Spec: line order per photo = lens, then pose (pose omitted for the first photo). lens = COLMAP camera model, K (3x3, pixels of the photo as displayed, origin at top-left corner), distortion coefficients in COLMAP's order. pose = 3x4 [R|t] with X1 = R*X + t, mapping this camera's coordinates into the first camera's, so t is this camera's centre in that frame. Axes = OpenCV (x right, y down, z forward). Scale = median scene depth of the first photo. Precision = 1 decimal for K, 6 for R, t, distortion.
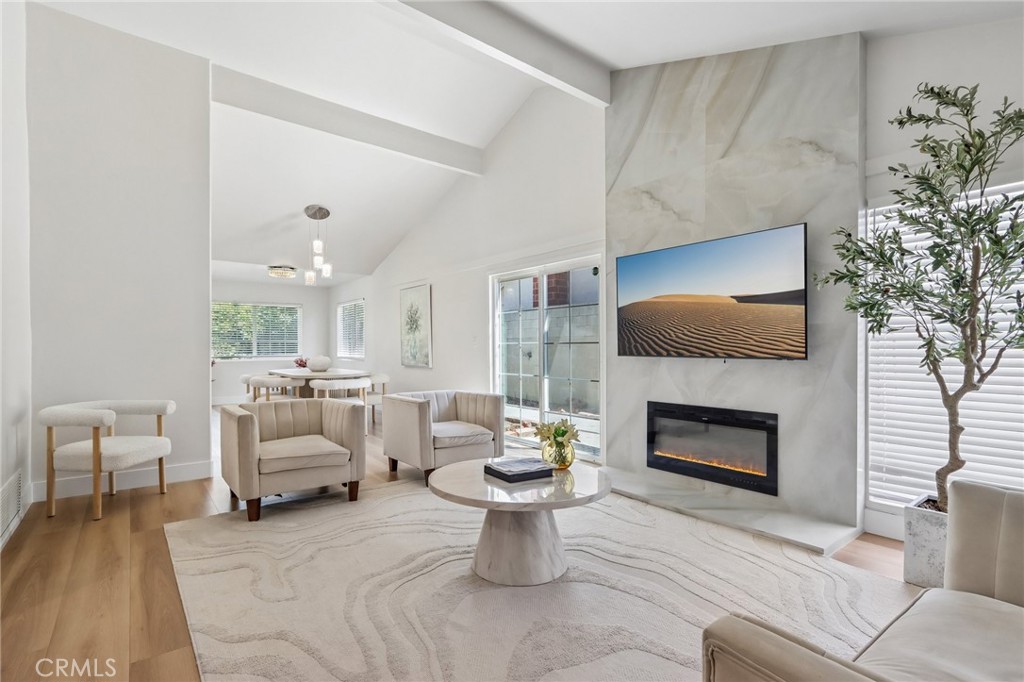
lens RADIAL K [[483.9, 0, 508.8], [0, 483.9, 357.0], [0, 0, 1]] dist [0.001331, 0.000369]
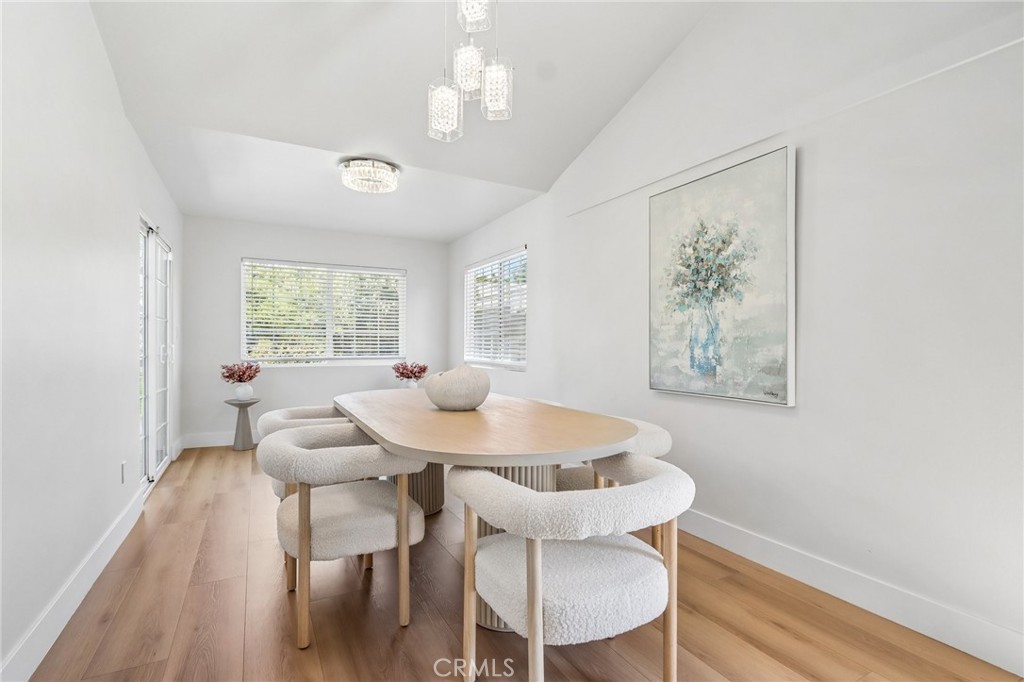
lens RADIAL K [[478.2, 0, 508.4], [0, 478.2, 347.7], [0, 0, 1]] dist [-0.014751, 0.000900]
pose [[0.983647, 0.003382, -0.180074, -0.545199], [-0.005923, 0.999890, -0.013575, -0.022090], [0.180008, 0.014420, 0.983559, 1.231147]]
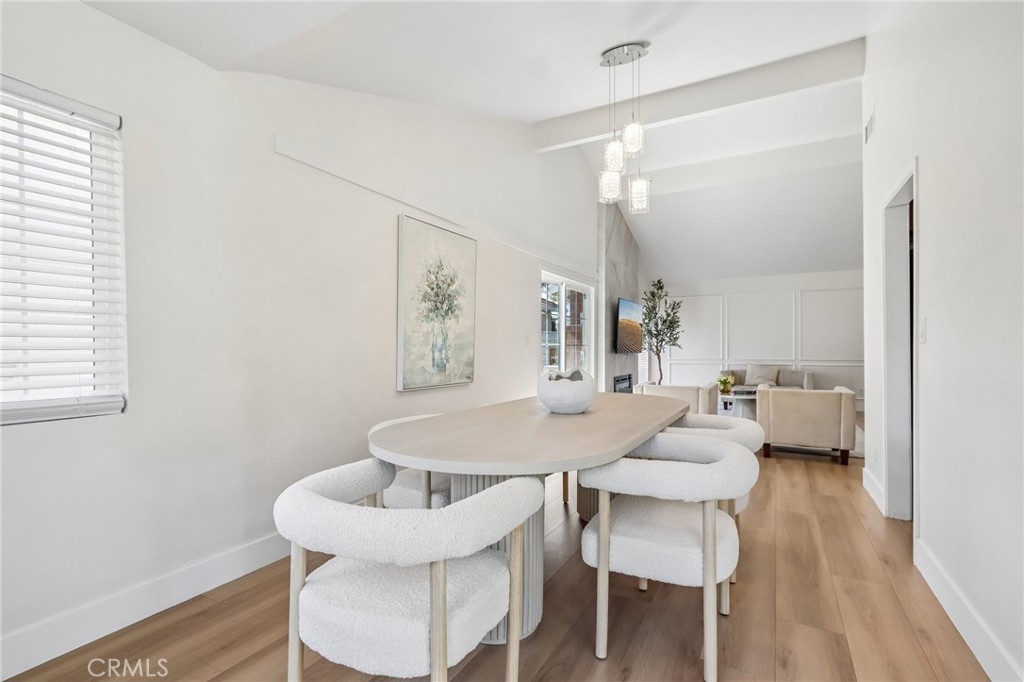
lens RADIAL K [[478.2, 0, 508.4], [0, 478.2, 347.7], [0, 0, 1]] dist [-0.014751, 0.000900]
pose [[-0.376708, 0.005977, 0.926313, -1.335063], [0.023765, 0.999712, 0.003214, -0.040344], [-0.926027, 0.023224, -0.376741, 2.206220]]
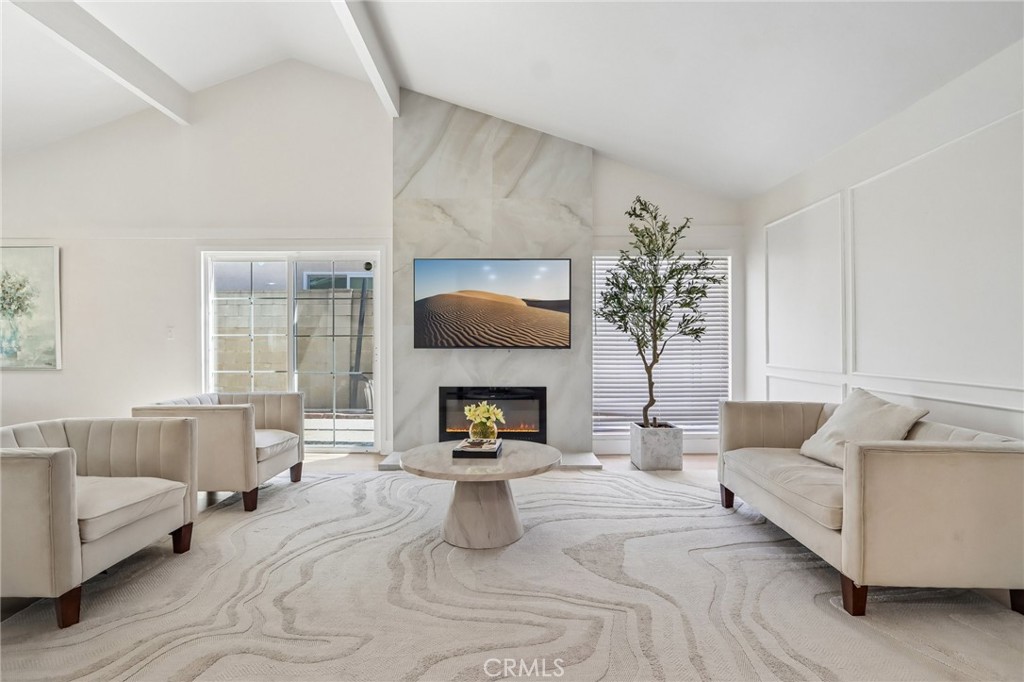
lens RADIAL K [[478.2, 0, 508.4], [0, 478.2, 347.7], [0, 0, 1]] dist [-0.014751, 0.000900]
pose [[0.620348, -0.007137, 0.784294, -0.545413], [0.013072, 0.999914, -0.001241, 0.001396], [-0.784218, 0.011022, 0.620388, 0.174241]]
